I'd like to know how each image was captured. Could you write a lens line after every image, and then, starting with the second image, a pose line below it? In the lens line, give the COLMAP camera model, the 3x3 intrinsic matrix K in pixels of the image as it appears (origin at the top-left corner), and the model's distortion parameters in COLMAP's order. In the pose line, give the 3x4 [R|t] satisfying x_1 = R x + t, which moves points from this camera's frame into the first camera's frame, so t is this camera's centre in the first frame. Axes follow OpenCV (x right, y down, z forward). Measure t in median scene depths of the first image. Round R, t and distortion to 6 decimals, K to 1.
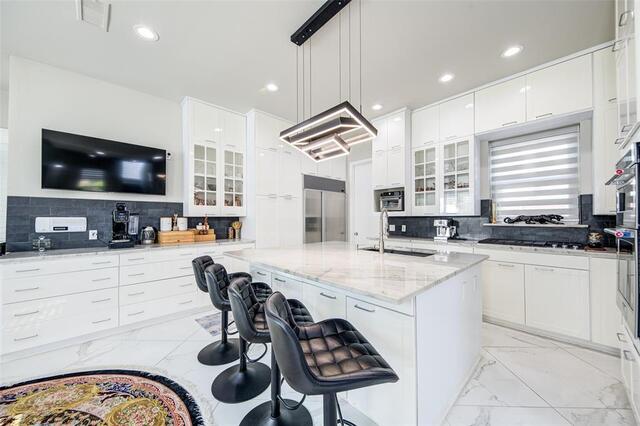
lens RADIAL K [[223.4, 0, 317.7], [0, 223.4, 215.8], [0, 0, 1]] dist [0.010289, -0.000706]
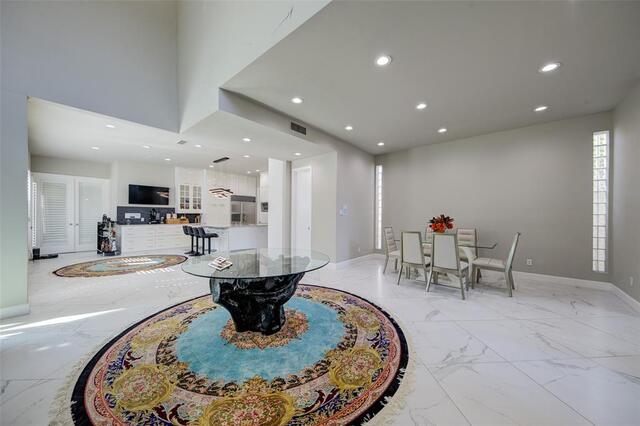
lens RADIAL K [[223.4, 0, 317.7], [0, 223.4, 216.8], [0, 0, 1]] dist [0.010289, -0.000706]
pose [[0.994935, 0.008105, 0.100195, 0.701102], [-0.010036, 0.999773, 0.018786, -0.019152], [-0.100020, -0.019697, 0.994790, -1.587048]]
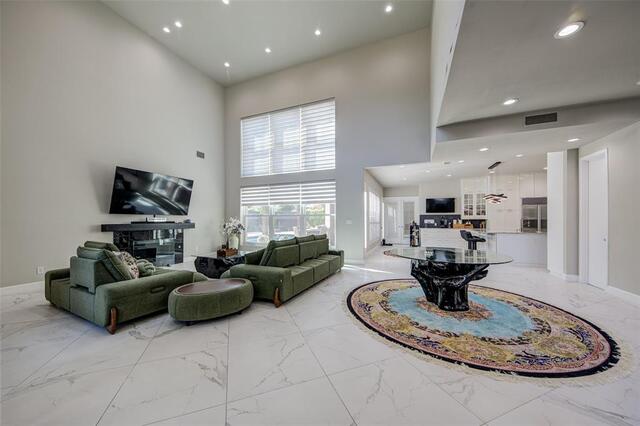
lens RADIAL K [[221.1, 0, 320.3], [0, 221.1, 219.7], [0, 0, 1]] dist [0.002013, -0.001953]
pose [[0.395275, 0.002089, -0.918560, 1.245309], [0.007042, 0.999961, 0.005305, -0.019338], [0.918536, -0.008565, 0.395245, -1.707047]]
